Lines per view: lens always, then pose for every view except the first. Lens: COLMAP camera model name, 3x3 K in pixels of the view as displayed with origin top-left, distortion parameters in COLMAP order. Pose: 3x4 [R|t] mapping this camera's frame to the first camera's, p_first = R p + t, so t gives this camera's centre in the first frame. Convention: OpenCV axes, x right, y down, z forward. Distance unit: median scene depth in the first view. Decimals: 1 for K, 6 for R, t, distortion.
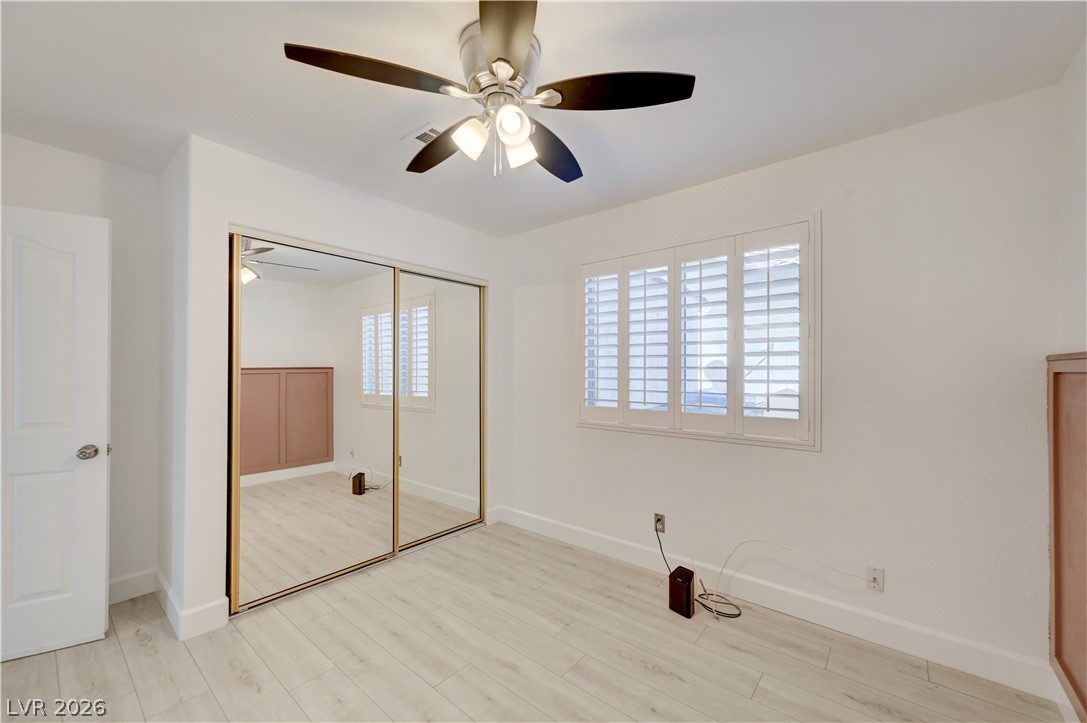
lens RADIAL K [[427.8, 0, 547.8], [0, 427.8, 371.7], [0, 0, 1]] dist [0.003671, 0.000161]
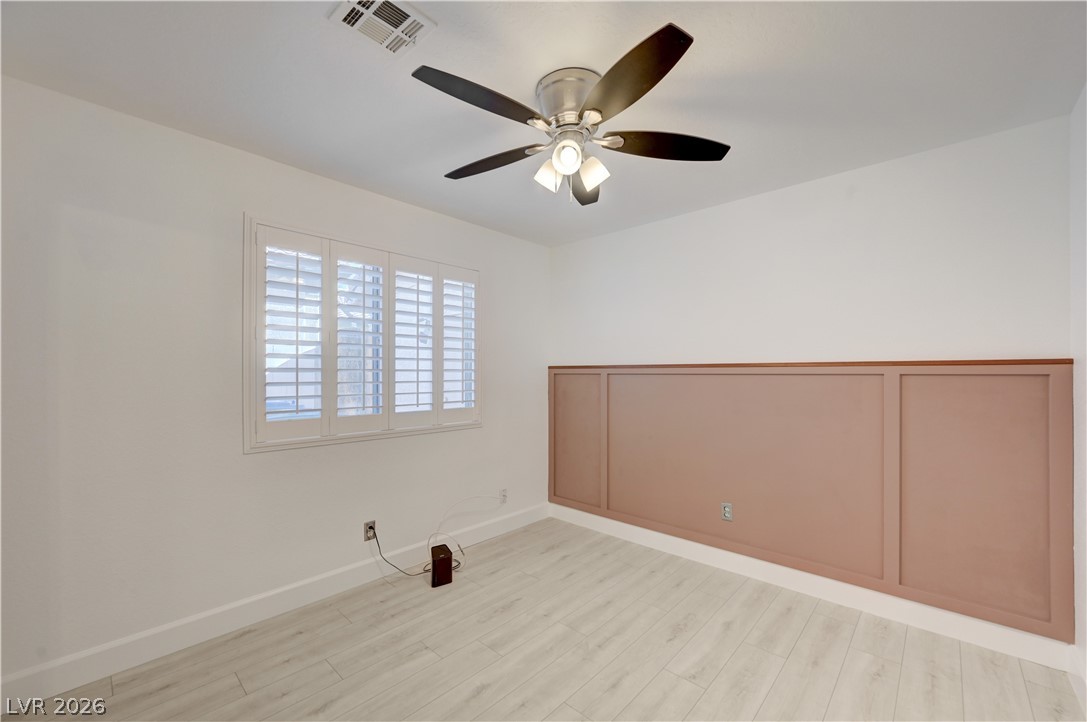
lens RADIAL K [[433.2, 0, 543.2], [0, 433.2, 379.0], [0, 0, 1]] dist [-0.011290, 0.000168]
pose [[0.052637, -0.011555, 0.998547, -0.801075], [0.005211, 0.999923, 0.011296, 0.001505], [-0.998600, 0.004608, 0.052694, 0.646715]]
